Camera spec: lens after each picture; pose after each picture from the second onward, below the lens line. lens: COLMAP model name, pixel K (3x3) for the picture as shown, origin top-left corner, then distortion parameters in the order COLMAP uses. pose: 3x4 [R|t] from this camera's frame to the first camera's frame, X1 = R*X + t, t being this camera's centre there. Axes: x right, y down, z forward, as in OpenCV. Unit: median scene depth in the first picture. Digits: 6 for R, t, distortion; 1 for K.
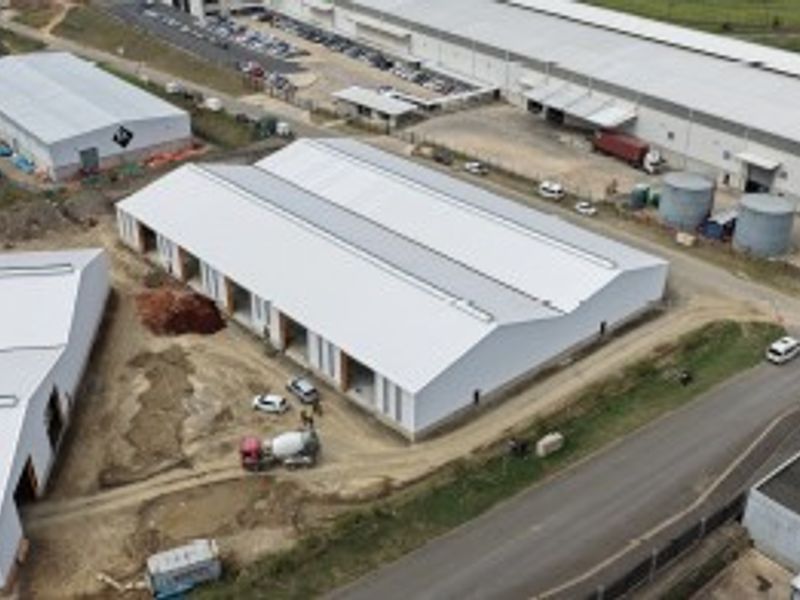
lens RADIAL K [[899.4, 0, 400.0], [0, 899.4, 300.0], [0, 0, 1]] dist [0.009612, -0.027313]
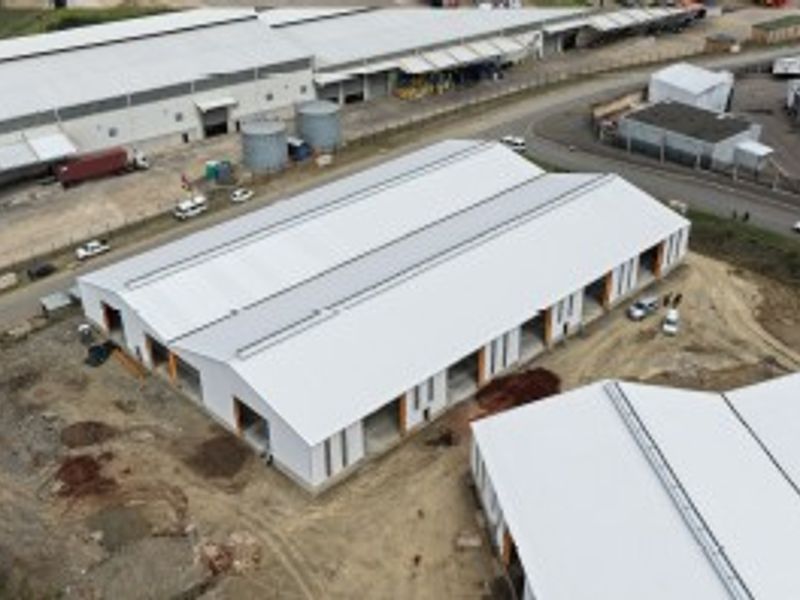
lens RADIAL K [[899.4, 0, 400.0], [0, 899.4, 300.0], [0, 0, 1]] dist [0.009612, -0.027313]
pose [[-0.040715, -0.510711, 0.858788, -0.945719], [0.494394, 0.736613, 0.461493, -0.516834], [-0.868284, 0.443369, 0.222501, 0.906408]]
